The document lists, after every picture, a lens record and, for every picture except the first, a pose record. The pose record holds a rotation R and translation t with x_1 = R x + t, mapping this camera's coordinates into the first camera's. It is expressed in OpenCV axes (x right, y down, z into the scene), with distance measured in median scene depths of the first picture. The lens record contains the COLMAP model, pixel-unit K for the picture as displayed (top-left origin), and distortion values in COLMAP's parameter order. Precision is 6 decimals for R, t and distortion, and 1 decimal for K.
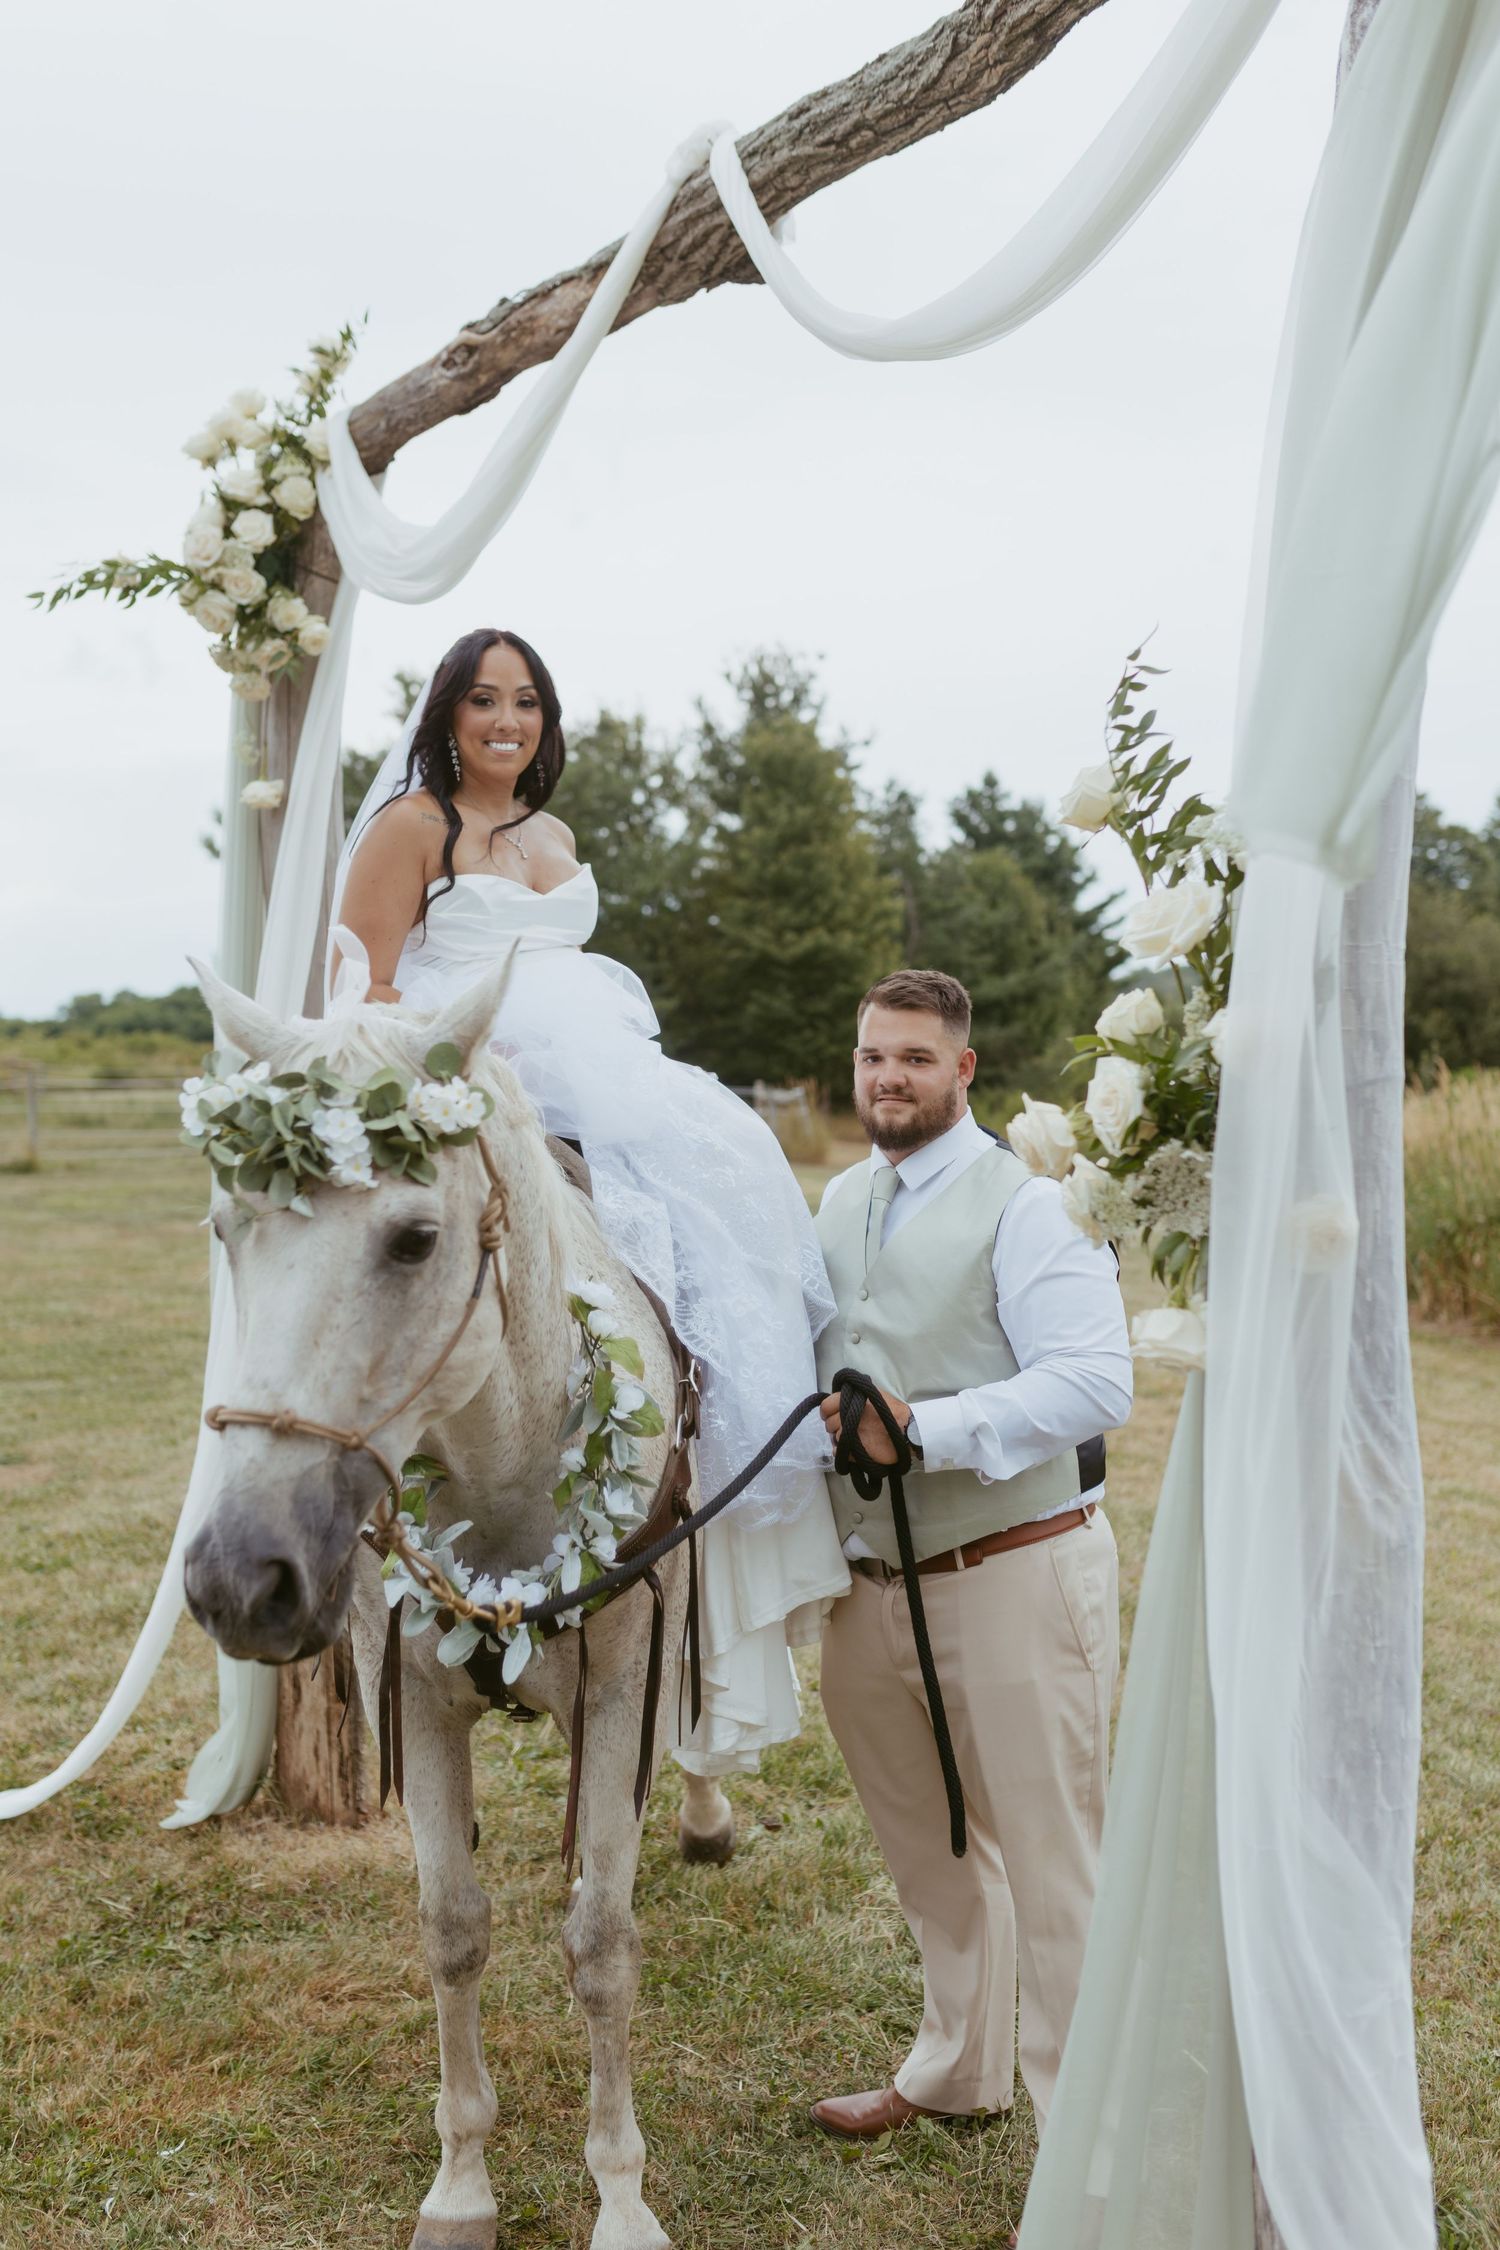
lens RADIAL K [[2148.0, 0, 742.8], [0, 2148.0, 1113.5], [0, 0, 1]] dist [-0.001711, 0.005427]
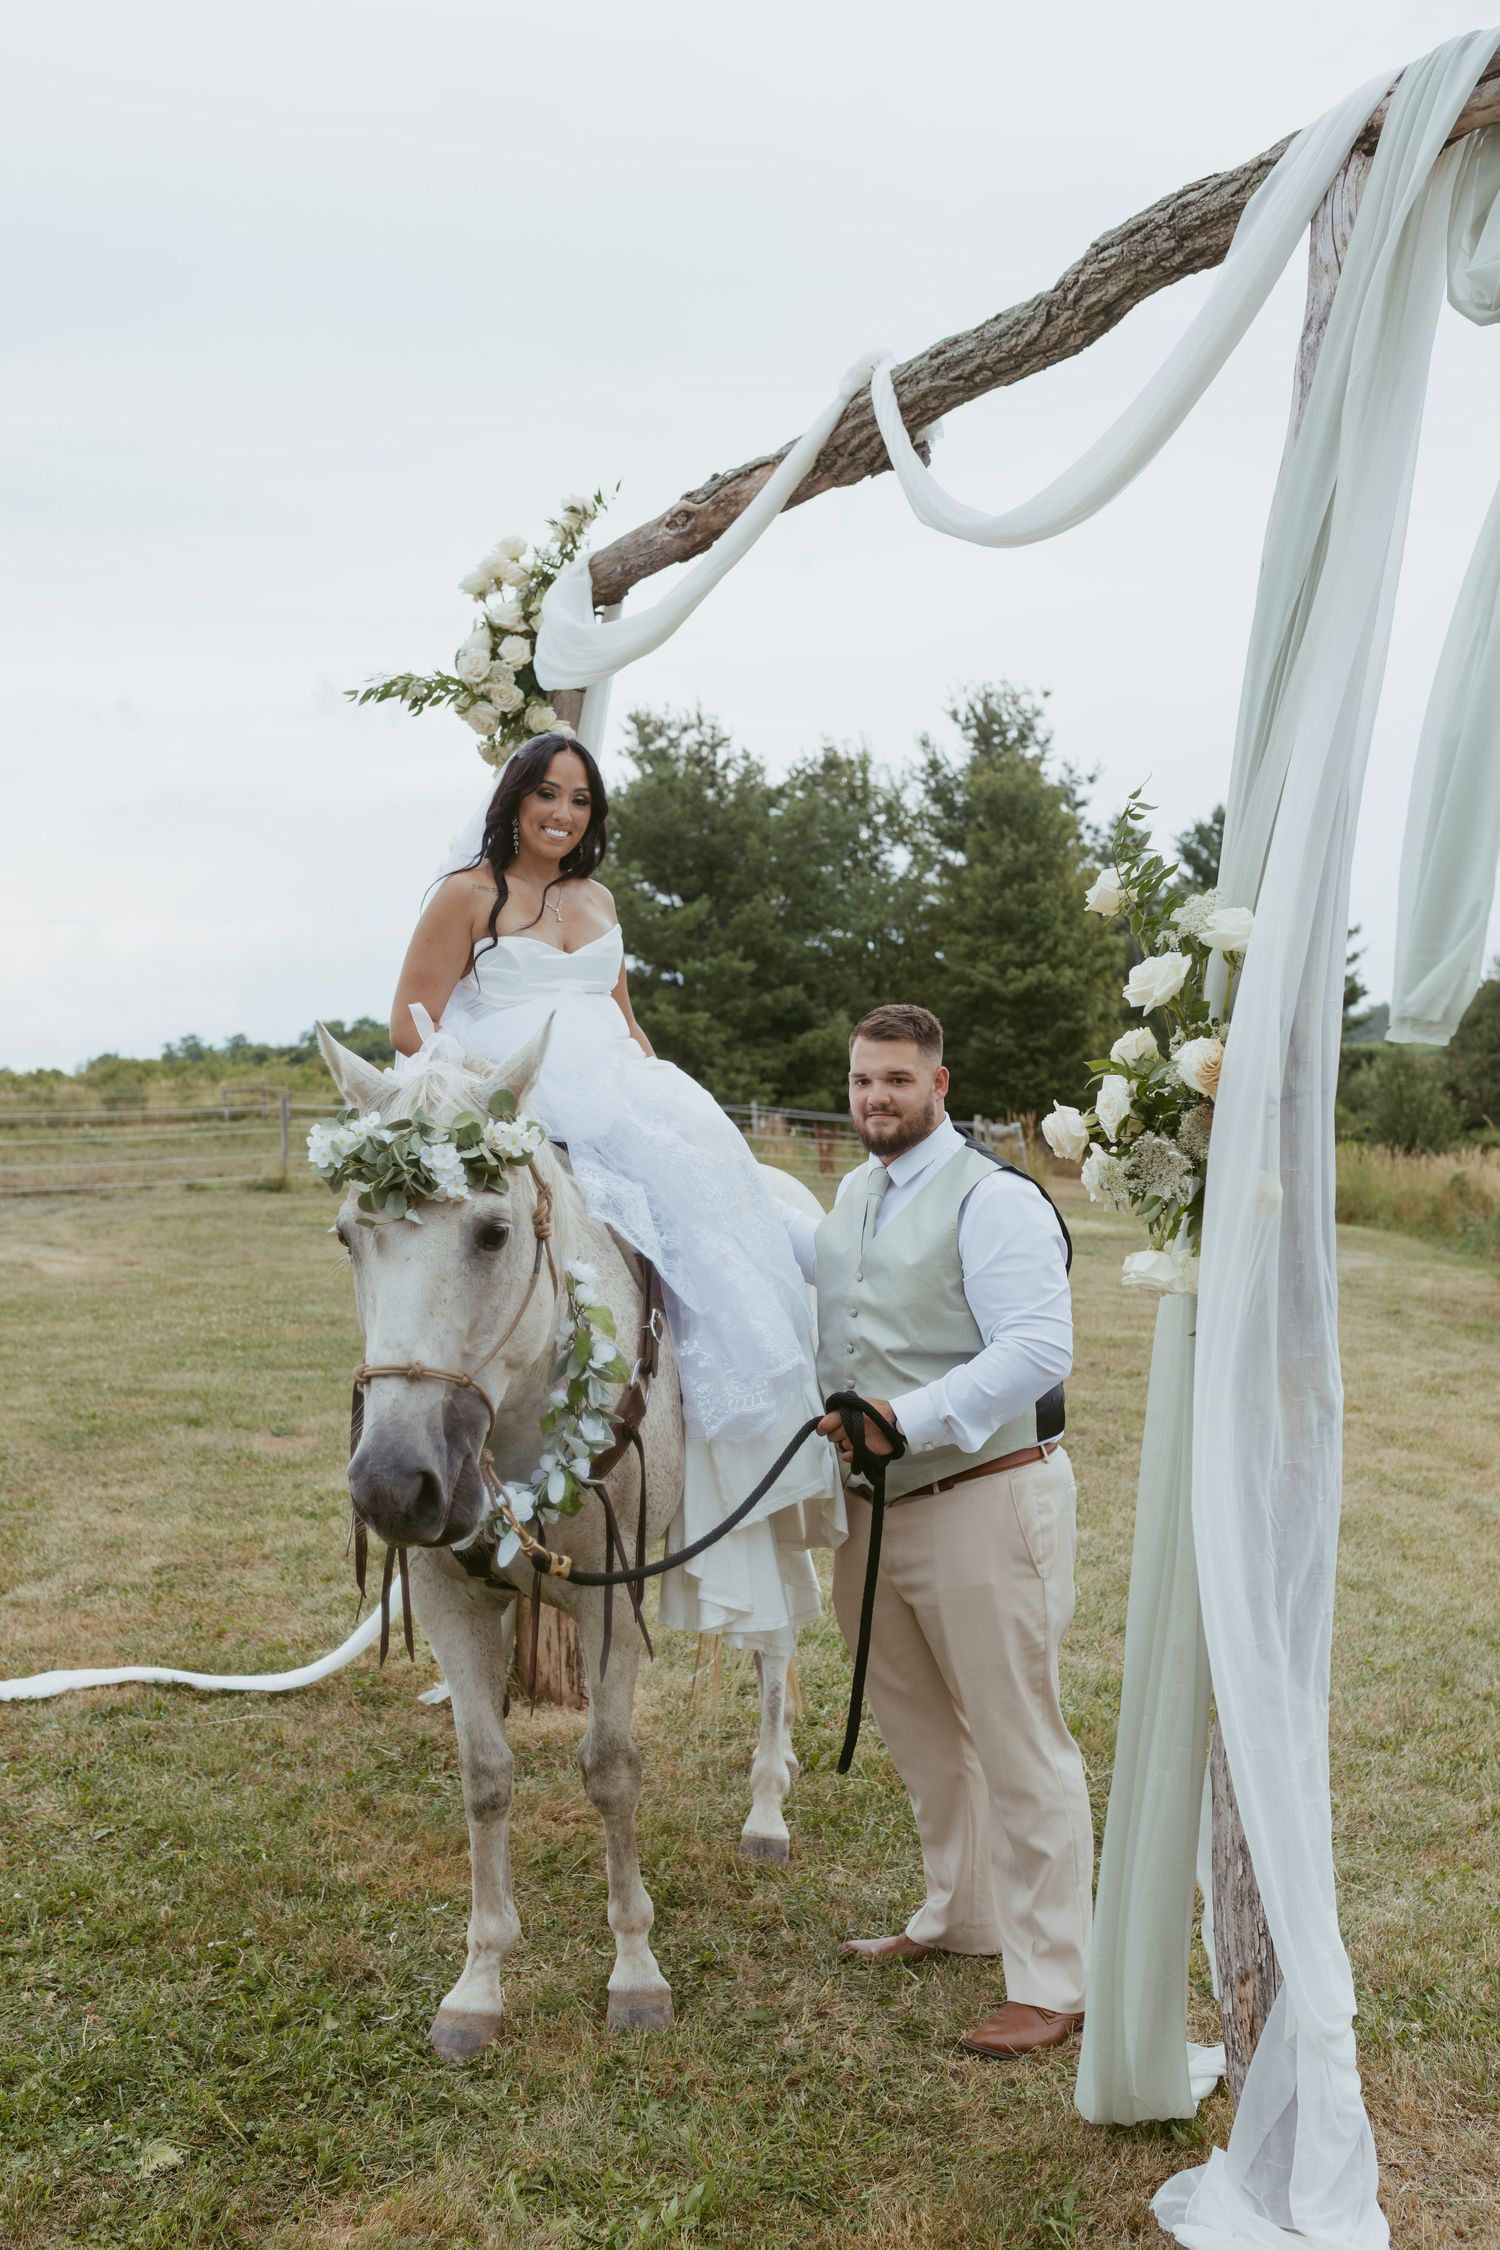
lens RADIAL K [[2167.6, 0, 755.2], [0, 2167.6, 1121.0], [0, 0, 1]] dist [-0.002058, 0.007907]
pose [[0.994948, 0.013496, -0.099485, 0.039014], [-0.014735, 0.999823, -0.011728, 0.012485], [0.099309, 0.013134, 0.994970, -0.230030]]
